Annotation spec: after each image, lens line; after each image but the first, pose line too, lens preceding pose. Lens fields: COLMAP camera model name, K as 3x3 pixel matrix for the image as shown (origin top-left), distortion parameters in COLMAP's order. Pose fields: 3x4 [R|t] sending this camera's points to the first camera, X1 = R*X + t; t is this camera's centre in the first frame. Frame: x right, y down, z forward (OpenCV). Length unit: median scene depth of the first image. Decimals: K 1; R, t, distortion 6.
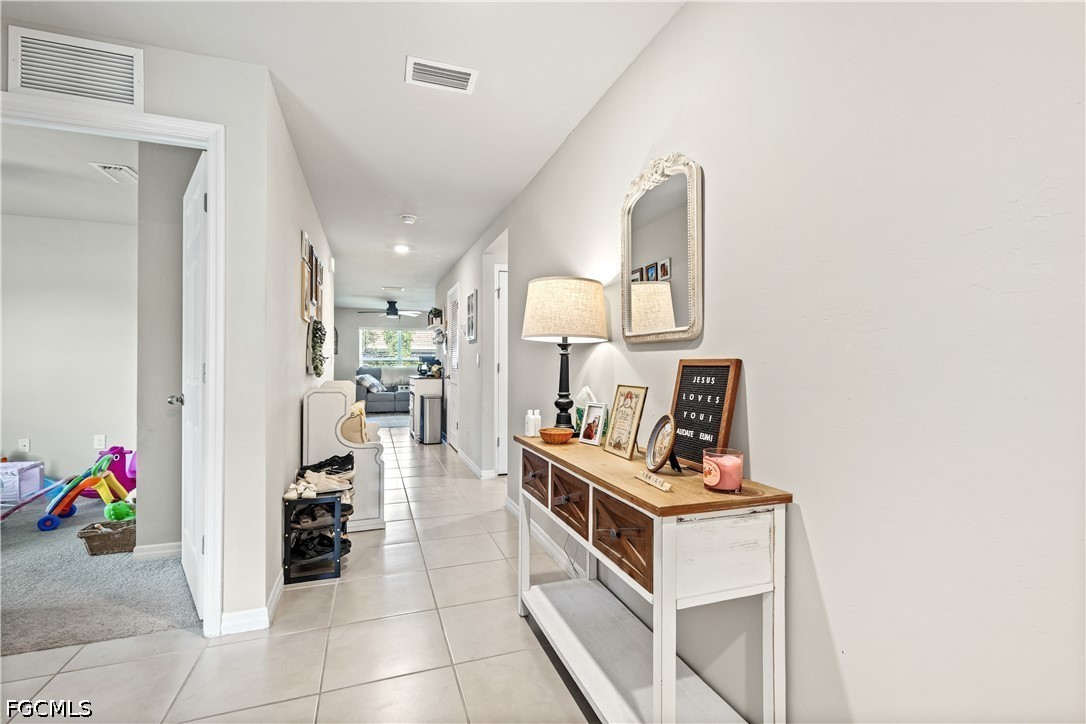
lens RADIAL K [[489.1, 0, 546.2], [0, 489.1, 359.8], [0, 0, 1]] dist [0.010106, -0.000272]
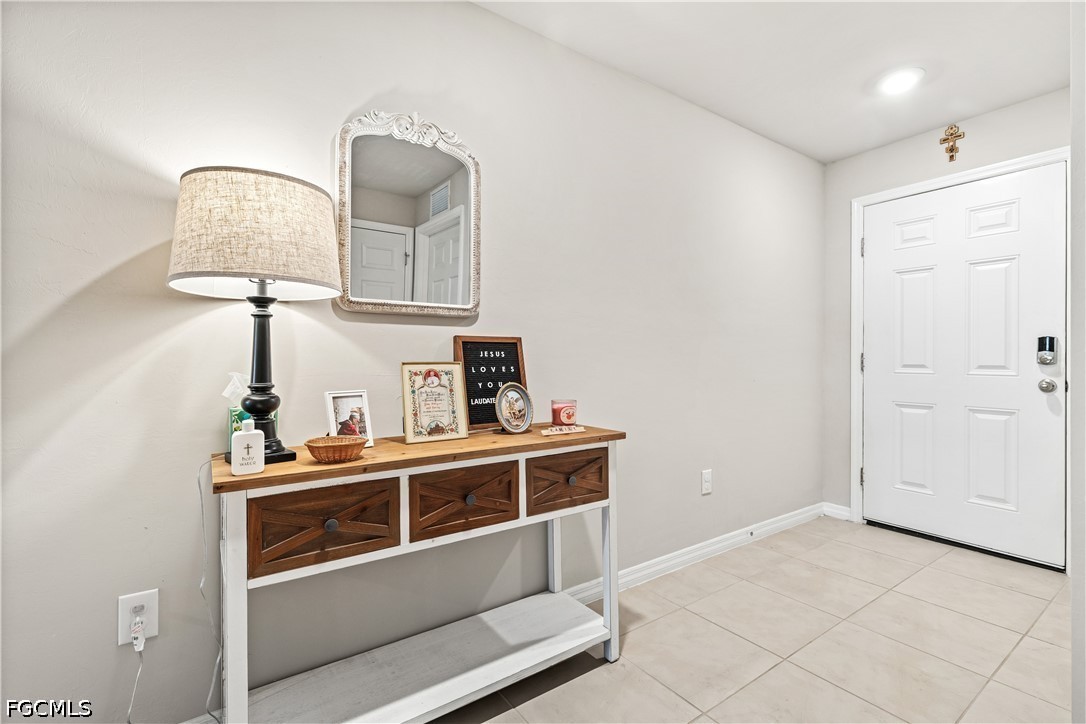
lens RADIAL K [[489.1, 0, 545.1], [0, 489.1, 361.9], [0, 0, 1]] dist [0.010106, -0.000272]
pose [[-0.265826, -0.011014, 0.963958, -0.798032], [-0.009819, 0.999914, 0.008717, 0.045372], [-0.963971, -0.007148, -0.265911, 1.115536]]
